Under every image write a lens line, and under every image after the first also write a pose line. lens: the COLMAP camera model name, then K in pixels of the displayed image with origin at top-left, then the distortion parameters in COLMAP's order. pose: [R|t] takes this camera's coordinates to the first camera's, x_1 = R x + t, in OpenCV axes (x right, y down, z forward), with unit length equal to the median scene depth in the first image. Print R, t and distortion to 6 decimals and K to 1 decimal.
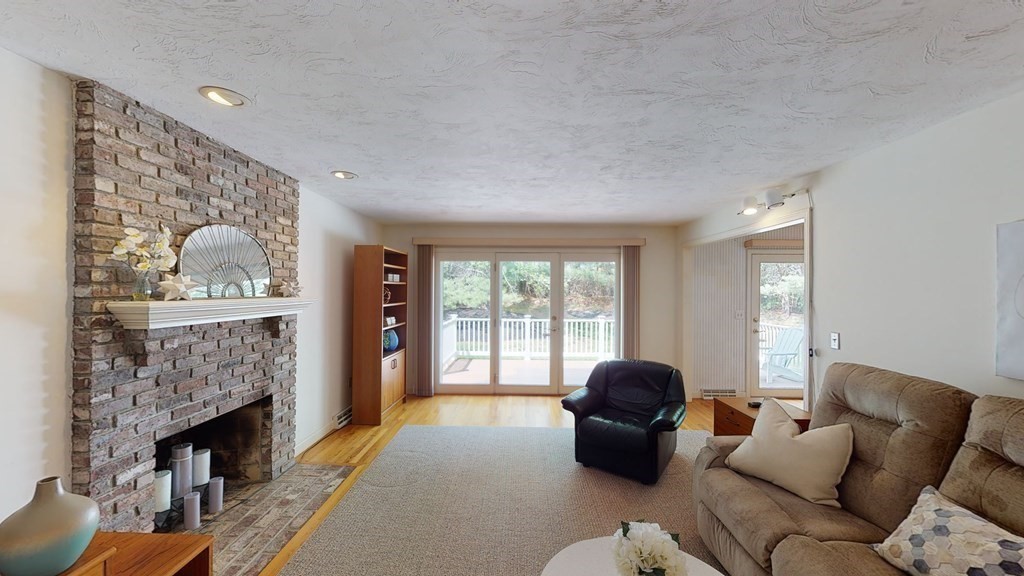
lens RADIAL K [[371.9, 0, 533.6], [0, 371.9, 293.1], [0, 0, 1]] dist [0.019046, 0.000125]
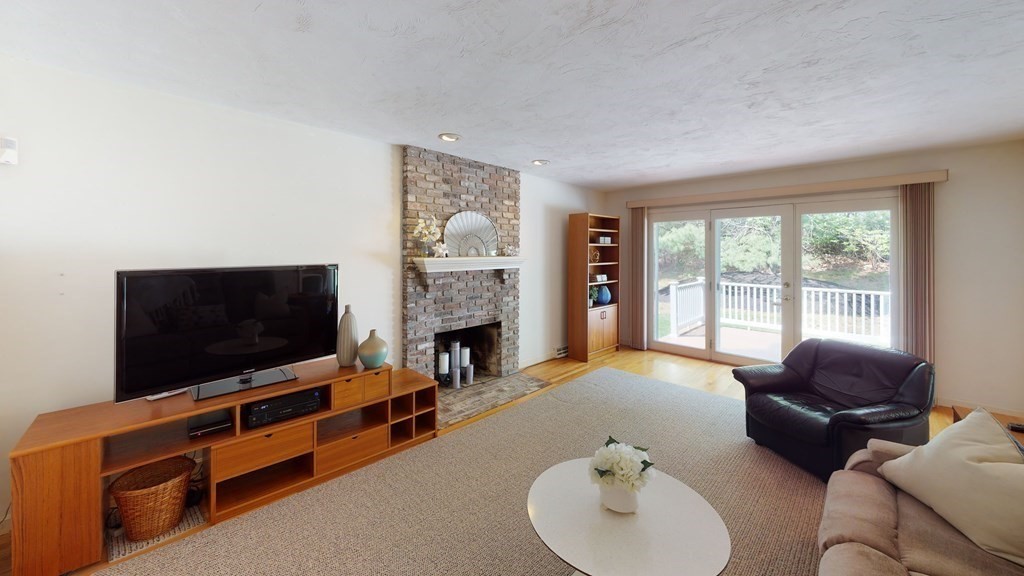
lens RADIAL K [[372.5, 0, 513.9], [0, 372.5, 289.4], [0, 0, 1]] dist [-0.000626, 0.000126]
pose [[0.715373, 0.064428, -0.695766, 0.375948], [0.000531, 0.995690, 0.092747, 0.004520], [0.698742, -0.066718, 0.712255, -0.016639]]
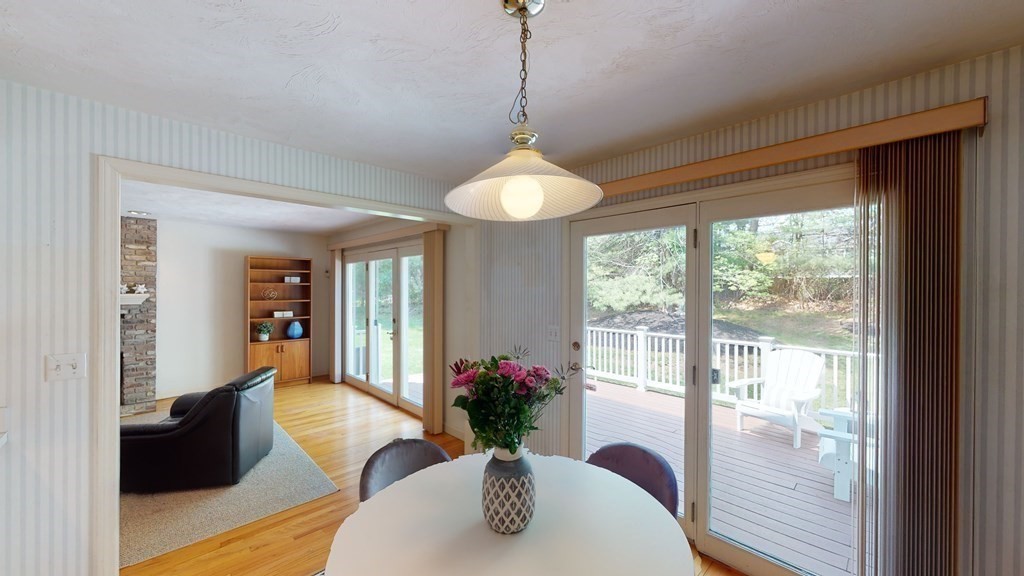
lens RADIAL K [[372.5, 0, 513.9], [0, 372.5, 289.4], [0, 0, 1]] dist [-0.000626, 0.000126]
pose [[0.692142, -0.002838, -0.721756, 1.723381], [-0.004208, 0.999959, -0.007967, -0.003215], [0.721749, 0.008551, 0.692102, 1.133466]]
